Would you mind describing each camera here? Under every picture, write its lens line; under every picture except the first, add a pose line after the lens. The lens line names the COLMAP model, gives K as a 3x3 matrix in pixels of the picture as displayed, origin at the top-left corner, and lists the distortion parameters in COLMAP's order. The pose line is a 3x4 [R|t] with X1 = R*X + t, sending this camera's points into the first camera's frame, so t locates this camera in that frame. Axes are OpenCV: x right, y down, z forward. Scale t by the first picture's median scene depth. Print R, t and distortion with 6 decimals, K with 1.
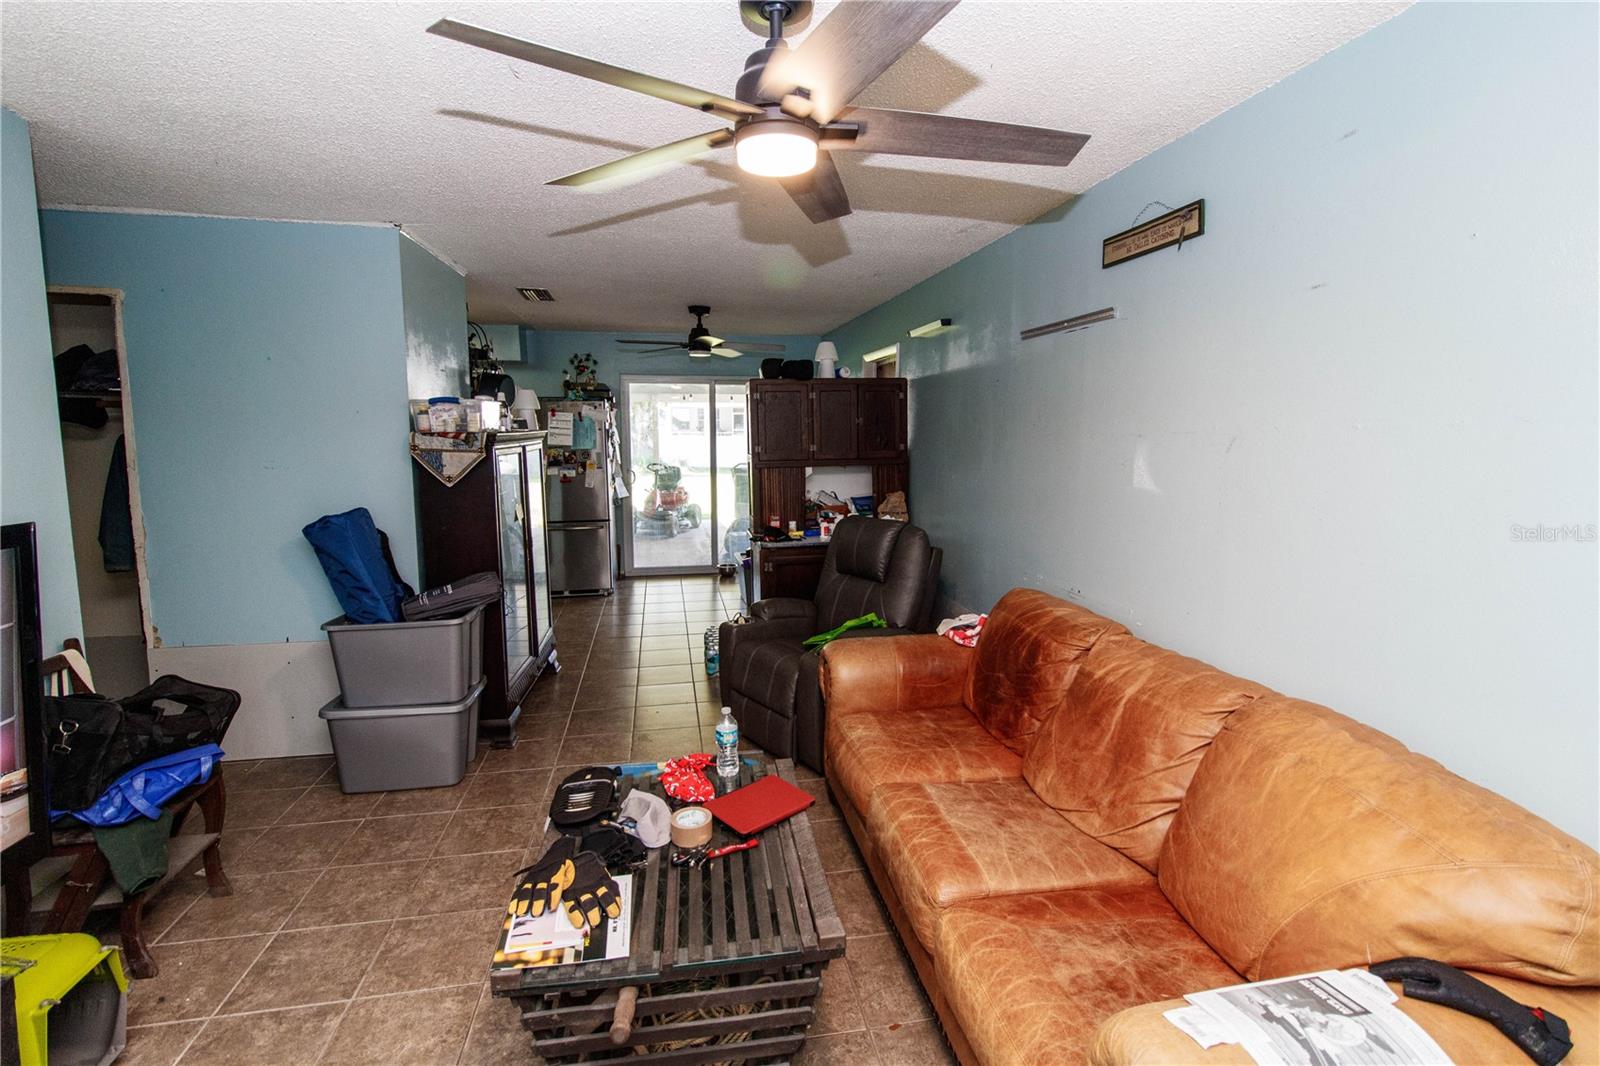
lens RADIAL K [[746.9, 0, 797.8], [0, 746.9, 503.1], [0, 0, 1]] dist [-0.001541, -0.000219]
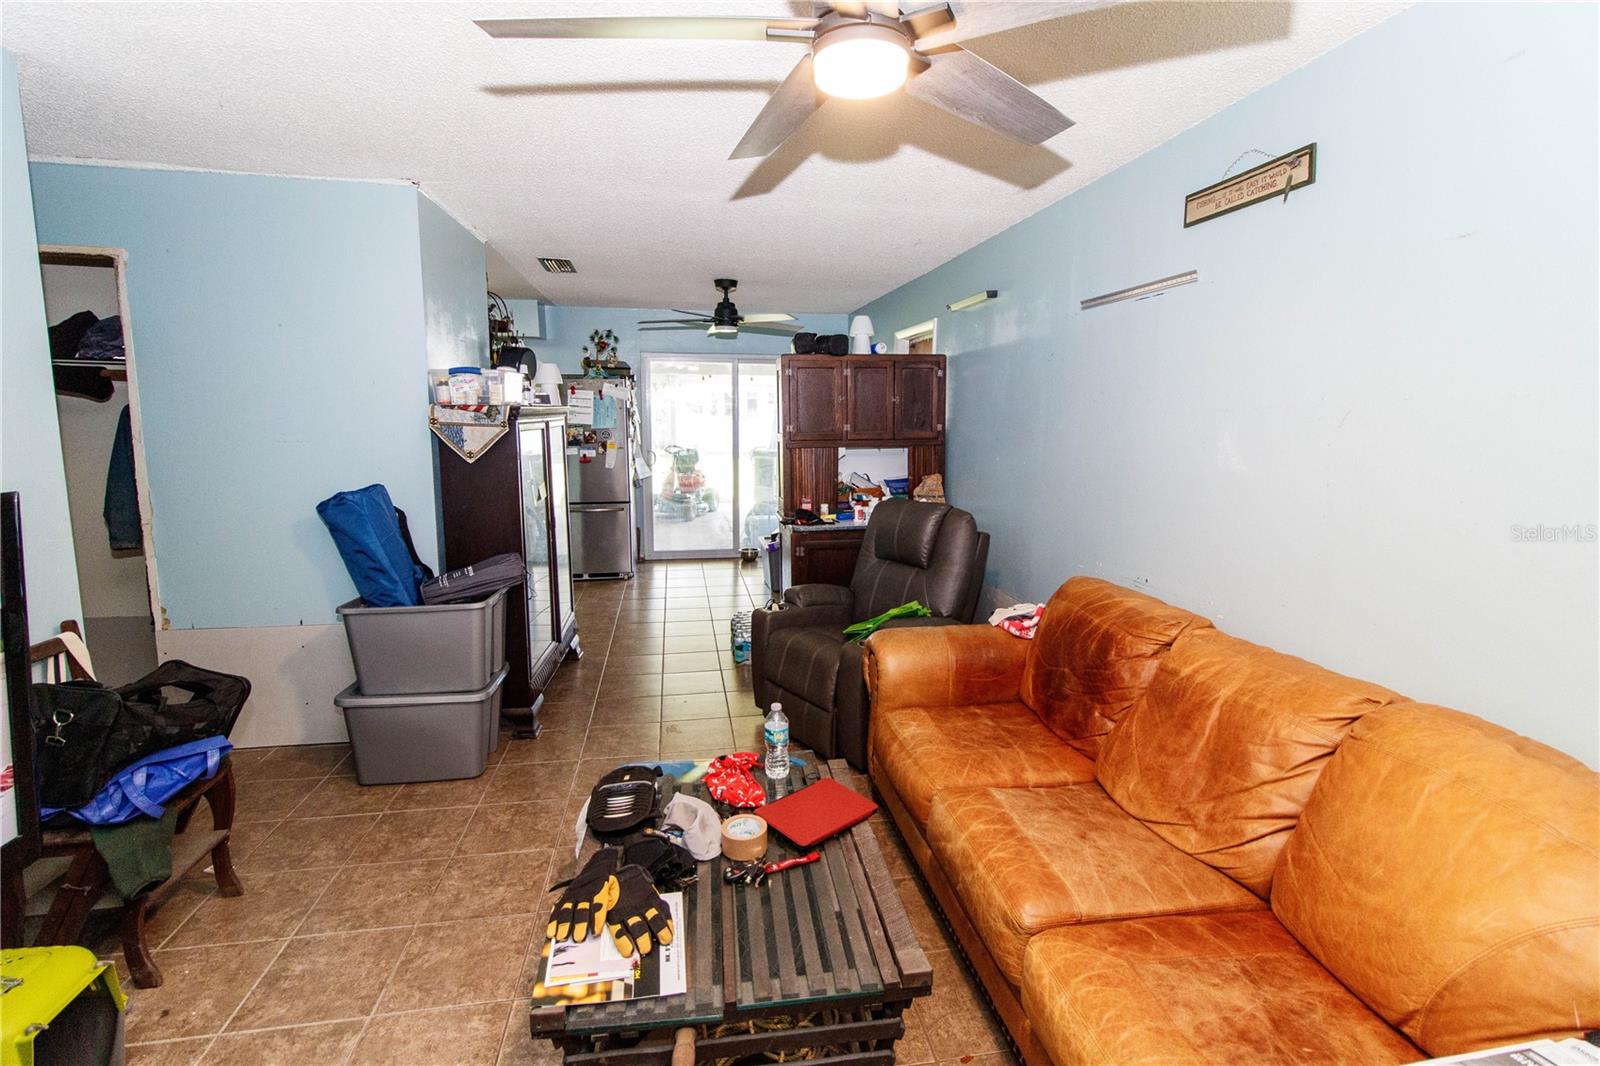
lens RADIAL K [[746.9, 0, 797.8], [0, 746.9, 503.1], [0, 0, 1]] dist [-0.001541, -0.000219]
pose [[0.999854, 0.008838, -0.014604, -0.057485], [-0.008556, 0.999779, 0.019212, 0.010889], [0.014770, -0.019085, 0.999709, 0.091130]]
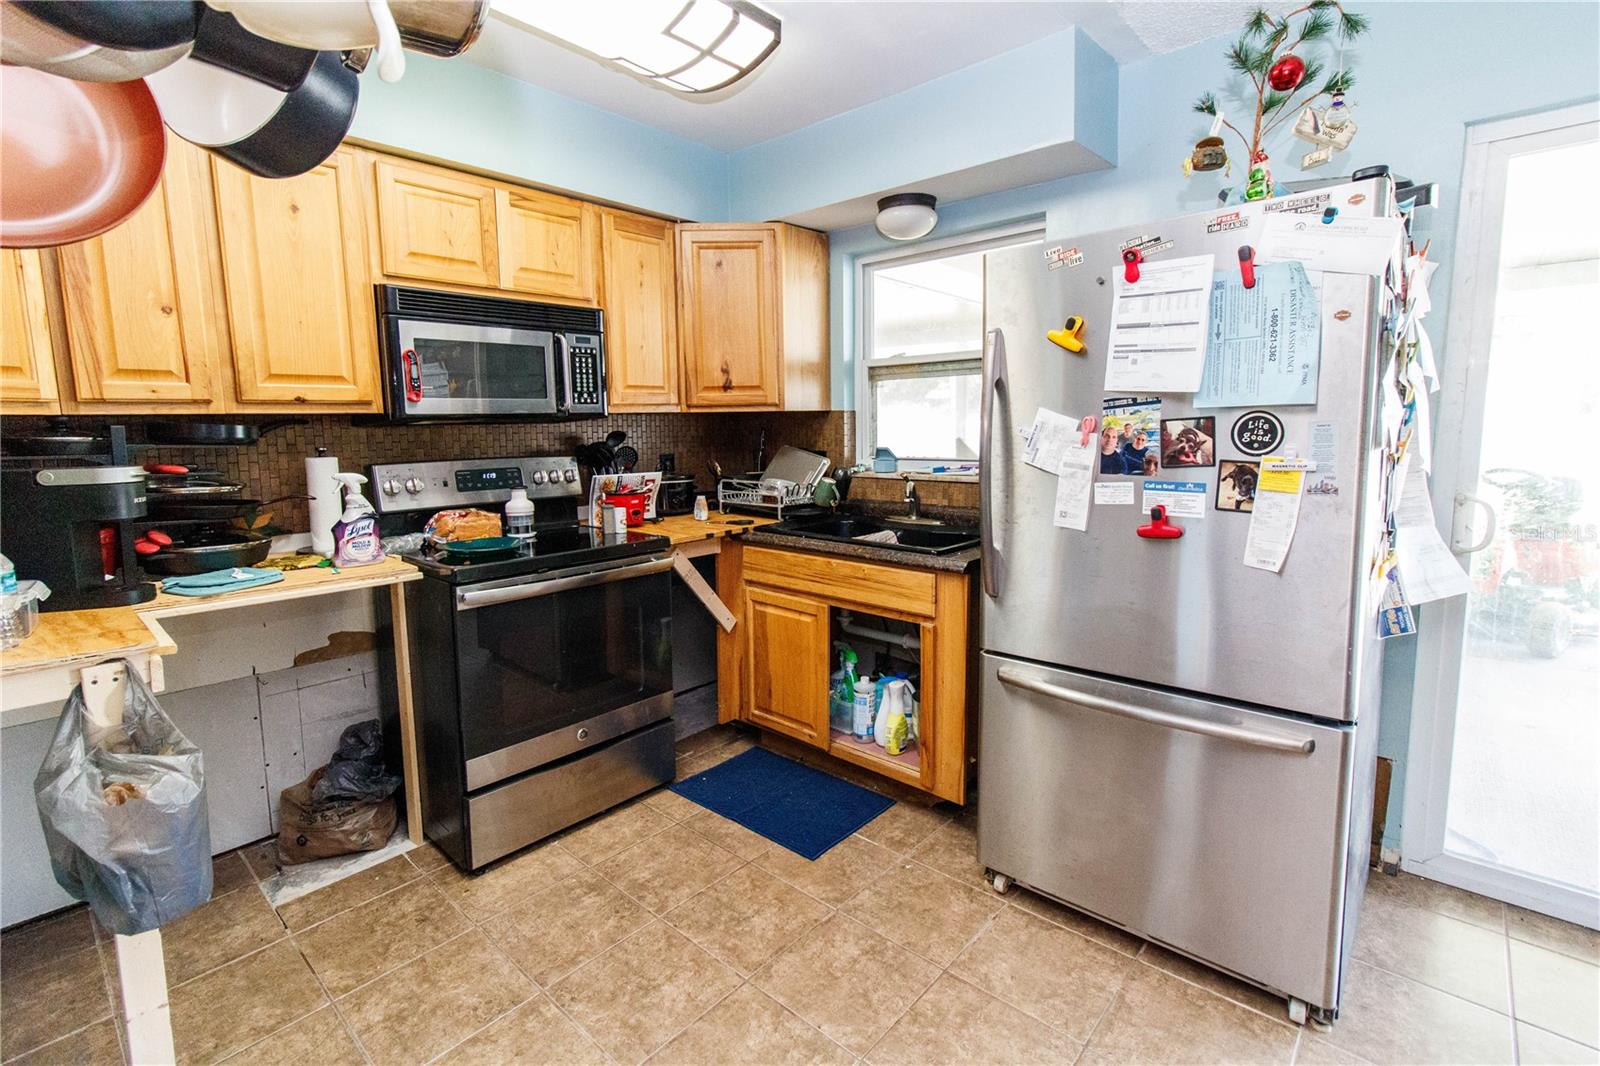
lens RADIAL K [[746.9, 0, 797.8], [0, 746.9, 503.1], [0, 0, 1]] dist [-0.001541, -0.000219]
pose [[0.618078, 0.084769, -0.781533, -0.539815], [-0.076177, 0.995949, 0.047781, -0.122168], [0.782417, 0.030003, 0.622031, 2.121505]]
